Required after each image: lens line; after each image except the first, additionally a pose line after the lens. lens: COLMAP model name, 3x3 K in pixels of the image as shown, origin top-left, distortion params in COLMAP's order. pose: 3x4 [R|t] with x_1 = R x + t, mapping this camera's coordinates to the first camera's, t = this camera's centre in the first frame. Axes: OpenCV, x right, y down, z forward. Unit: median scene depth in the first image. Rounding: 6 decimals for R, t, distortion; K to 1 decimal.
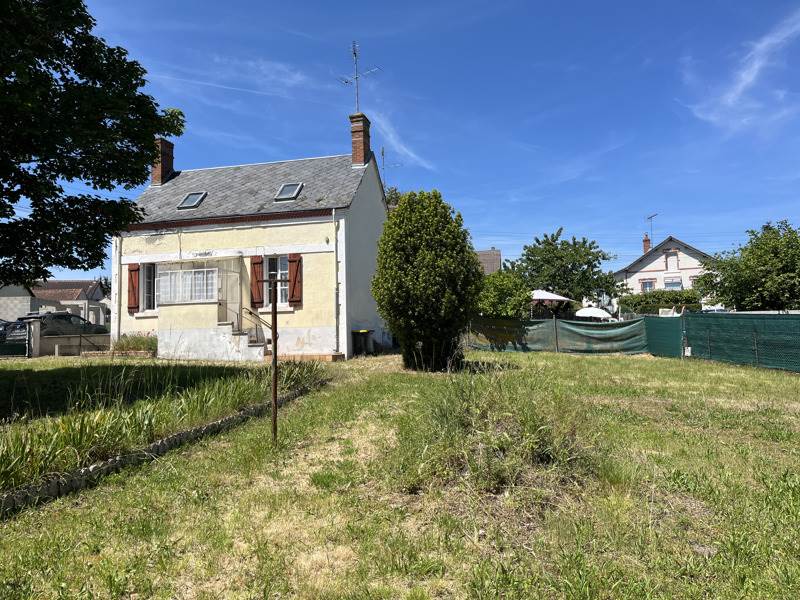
lens RADIAL K [[602.7, 0, 401.4], [0, 602.7, 300.8], [0, 0, 1]] dist [0.036217, 0.000356]
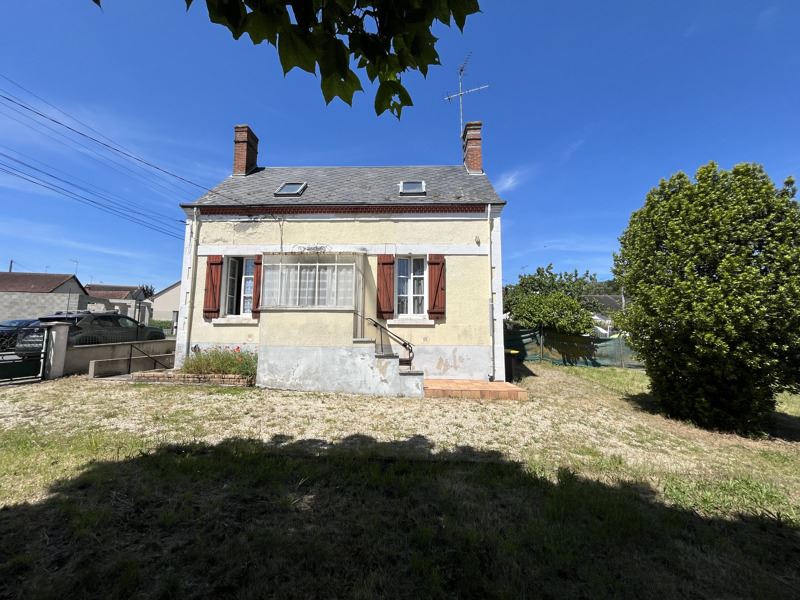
lens RADIAL K [[324.3, 0, 398.4], [0, 324.3, 296.7], [0, 0, 1]] dist [0.001128, -0.000151]
pose [[0.976354, 0.052492, 0.209706, -0.309799], [-0.043296, 0.997898, -0.048211, 0.002277], [-0.211796, 0.037992, 0.976575, 0.568985]]
